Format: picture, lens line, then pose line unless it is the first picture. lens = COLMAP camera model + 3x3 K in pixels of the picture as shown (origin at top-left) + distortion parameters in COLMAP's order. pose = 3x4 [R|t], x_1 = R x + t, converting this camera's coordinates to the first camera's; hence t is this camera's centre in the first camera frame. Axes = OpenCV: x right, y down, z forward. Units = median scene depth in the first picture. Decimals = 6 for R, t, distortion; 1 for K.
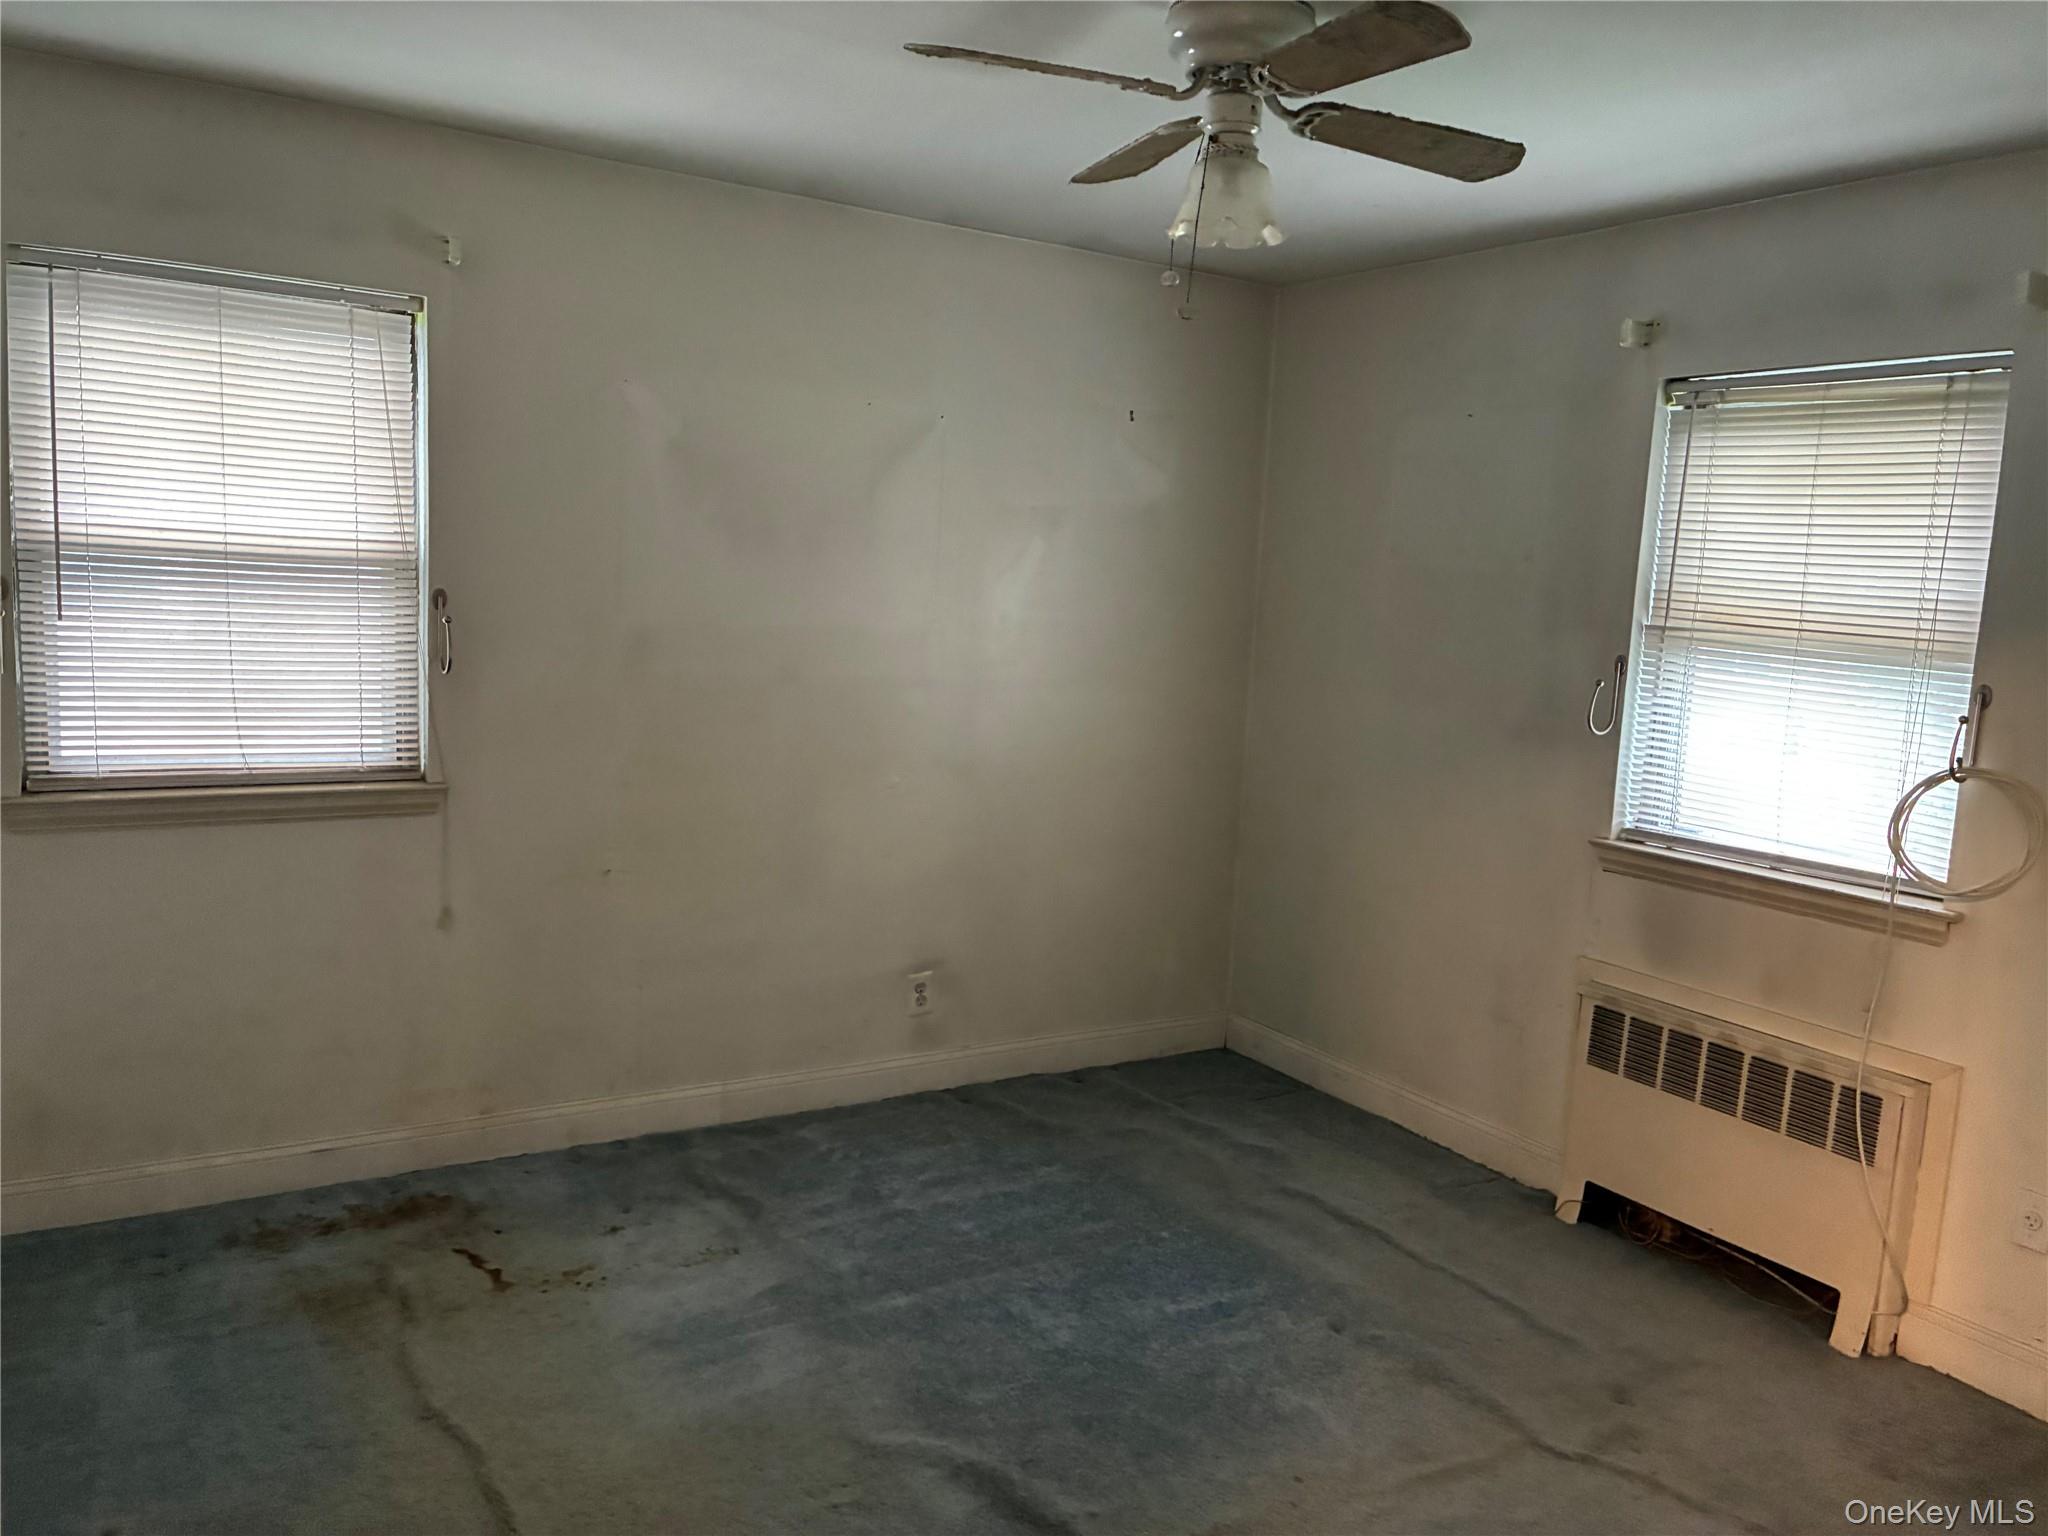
lens RADIAL K [[1529.6, 0, 1024.0], [0, 1529.6, 768.0], [0, 0, 1]] dist [0.063033, -0.090600]
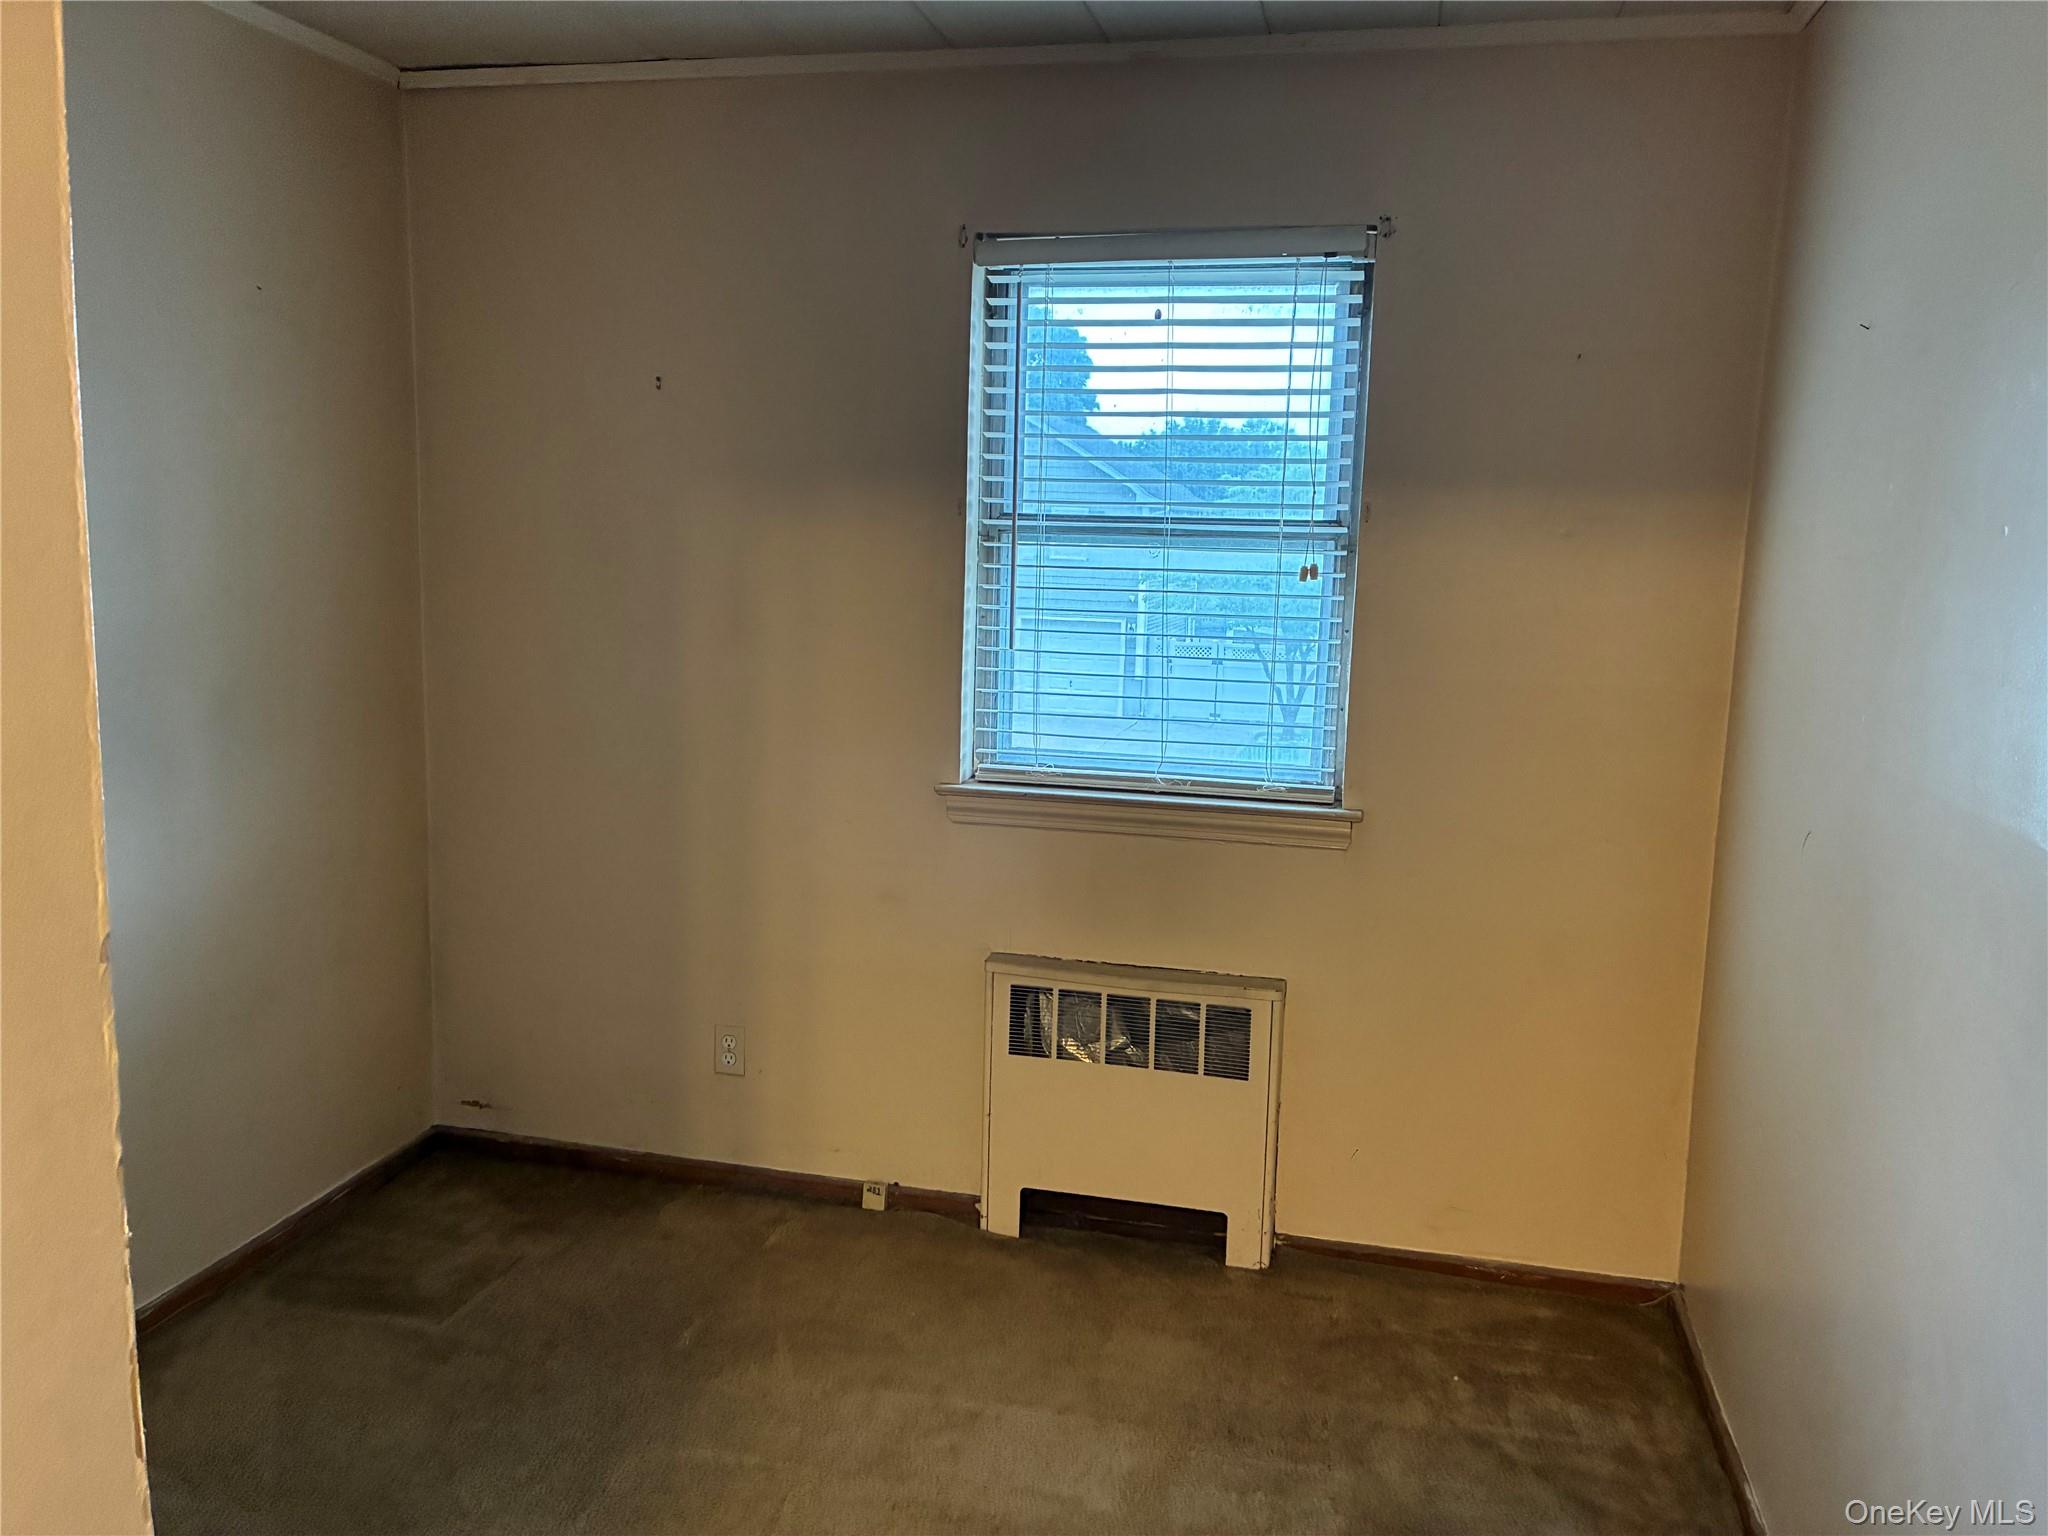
lens RADIAL K [[1529.6, 0, 1024.0], [0, 1529.6, 768.0], [0, 0, 1]] dist [0.063033, -0.090600]
pose [[0.737121, -0.142234, 0.660622, -0.159555], [0.103279, 0.989825, 0.097874, -0.043291], [-0.667821, -0.003916, 0.744311, 0.370009]]
